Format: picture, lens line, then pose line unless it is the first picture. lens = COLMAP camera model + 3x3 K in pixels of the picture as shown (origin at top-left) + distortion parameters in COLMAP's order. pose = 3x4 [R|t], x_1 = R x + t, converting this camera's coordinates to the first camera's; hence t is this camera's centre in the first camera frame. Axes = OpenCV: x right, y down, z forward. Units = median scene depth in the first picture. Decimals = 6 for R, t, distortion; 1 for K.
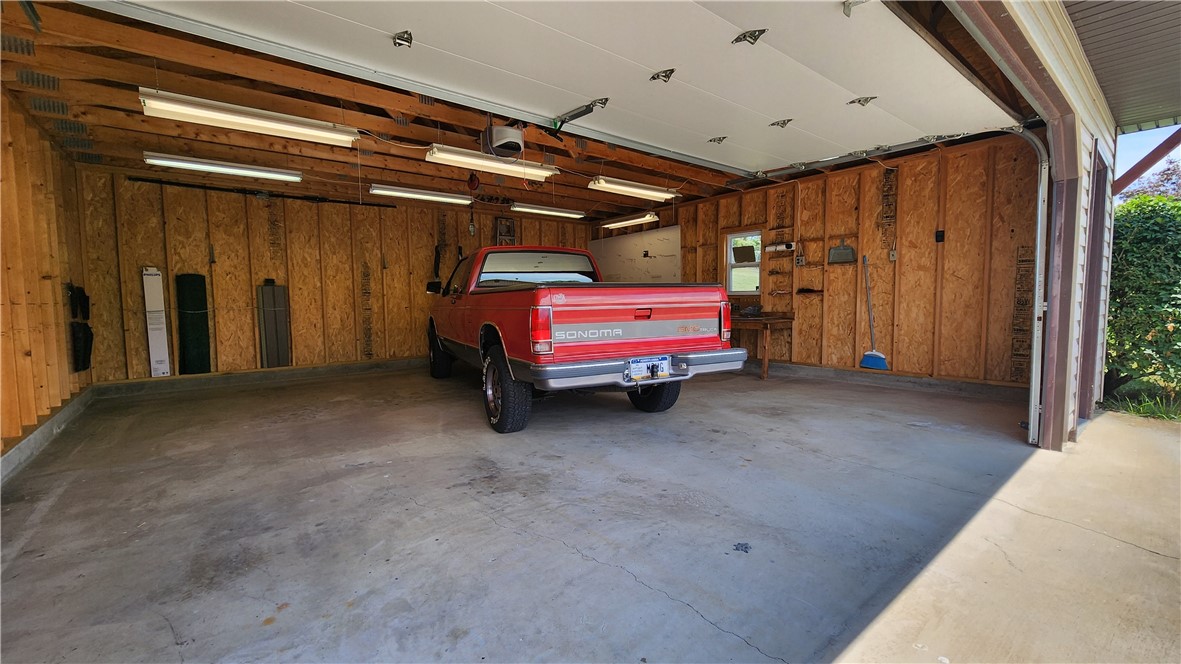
lens RADIAL K [[485.1, 0, 590.5], [0, 485.1, 332.0], [0, 0, 1]] dist [0.000128, -0.000256]
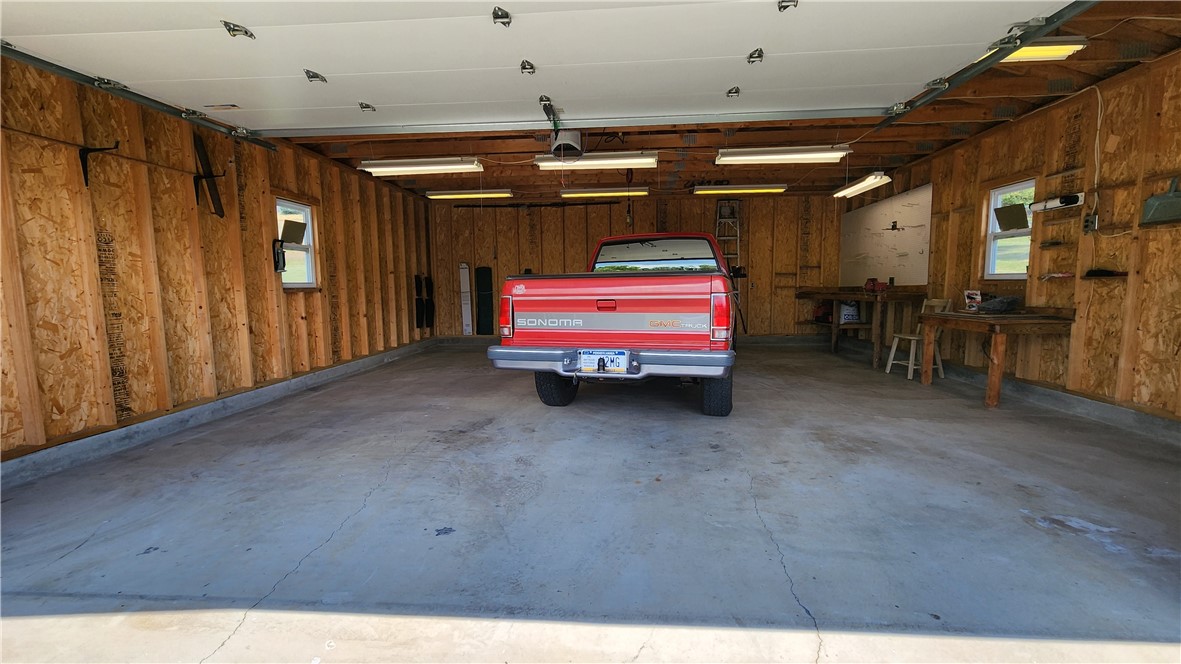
lens RADIAL K [[480.4, 0, 590.5], [0, 480.4, 332.0], [0, 0, 1]] dist [-0.000060, -0.000715]
pose [[0.728818, 0.071470, -0.680968, 0.740486], [-0.043774, 0.997366, 0.057826, -0.037739], [0.683307, -0.012336, 0.730027, 0.277688]]
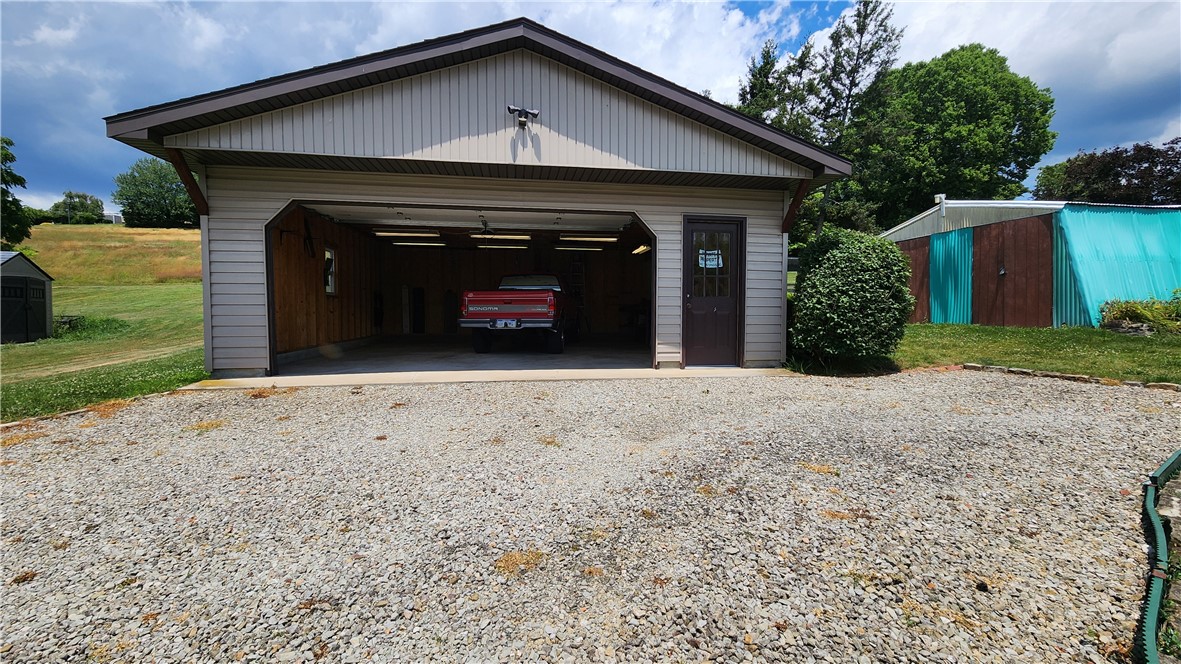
lens RADIAL K [[480.4, 0, 590.5], [0, 480.4, 332.0], [0, 0, 1]] dist [-0.000060, -0.000715]
pose [[0.865725, 0.035280, -0.499275, 1.670857], [-0.046558, 0.998864, -0.010146, 0.119783], [0.498350, 0.032029, 0.866384, -0.869813]]
